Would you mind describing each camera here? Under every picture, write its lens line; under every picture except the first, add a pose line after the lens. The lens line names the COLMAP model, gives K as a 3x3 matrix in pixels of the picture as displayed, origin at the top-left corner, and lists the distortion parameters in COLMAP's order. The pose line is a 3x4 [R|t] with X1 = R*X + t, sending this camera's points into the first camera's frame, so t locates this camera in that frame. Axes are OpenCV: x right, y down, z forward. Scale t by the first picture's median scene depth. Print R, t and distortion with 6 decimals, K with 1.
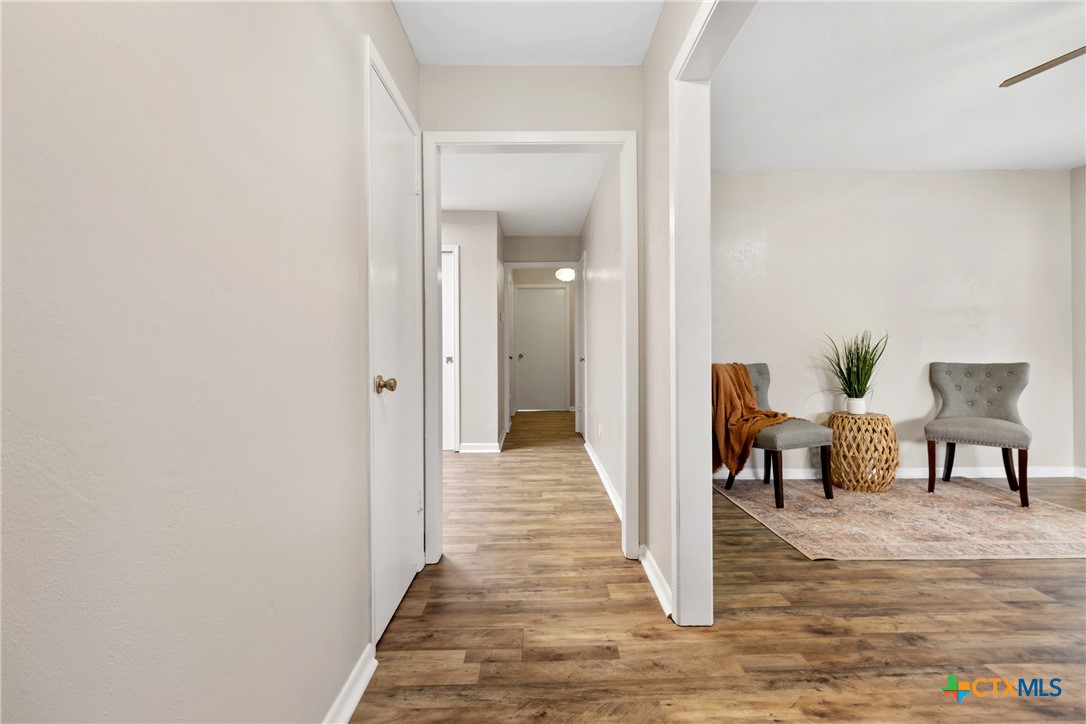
lens RADIAL K [[506.5, 0, 568.5], [0, 506.5, 346.9], [0, 0, 1]] dist [0.030908, -0.000452]
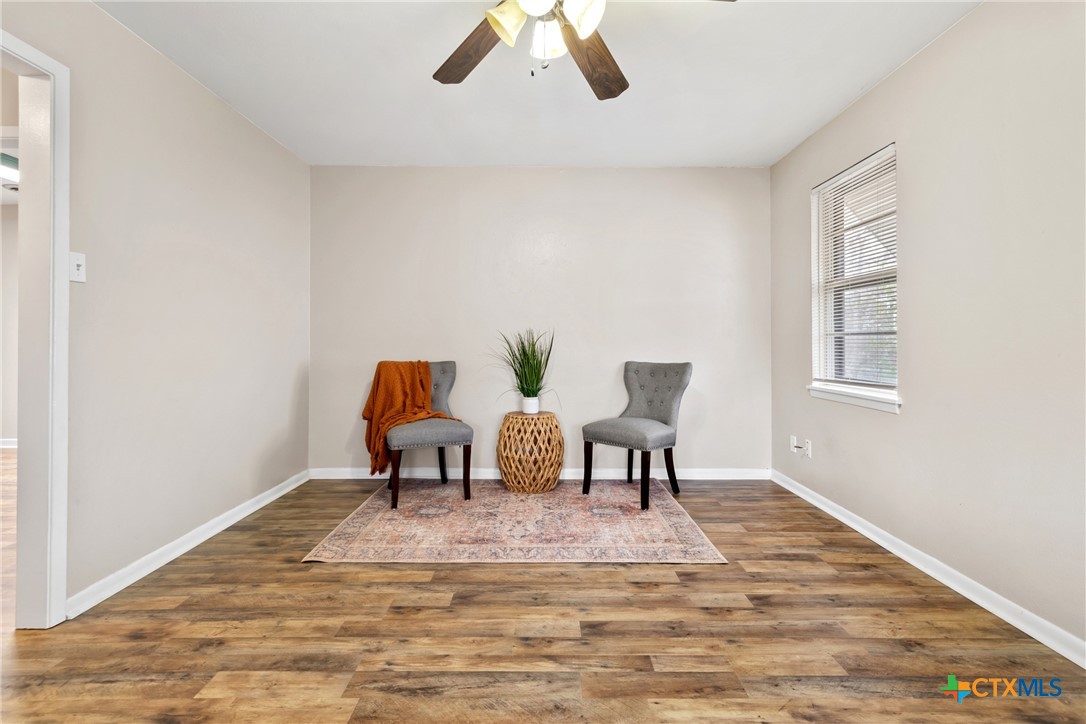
lens RADIAL K [[500.1, 0, 541.4], [0, 500.1, 340.9], [0, 0, 1]] dist [0.008626, -0.000336]
pose [[0.998331, 0.002944, -0.057672, 0.776540], [-0.003530, 0.999943, -0.010071, 0.001982], [0.057639, 0.010258, 0.998285, 0.052805]]
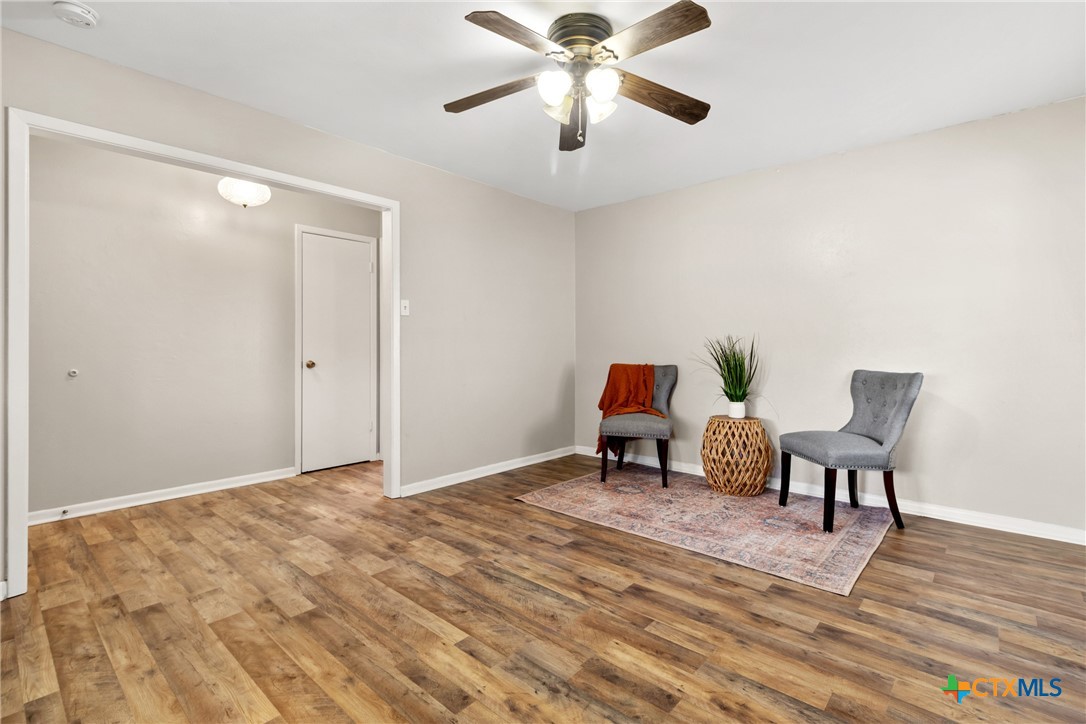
lens RADIAL K [[491.9, 0, 552.4], [0, 491.9, 348.8], [0, 0, 1]] dist [0.009692, -0.000140]
pose [[0.716274, 0.003717, -0.697810, 1.185875], [-0.006364, 0.999979, -0.001207, -0.000373], [0.697791, 0.005305, 0.716282, 0.073149]]
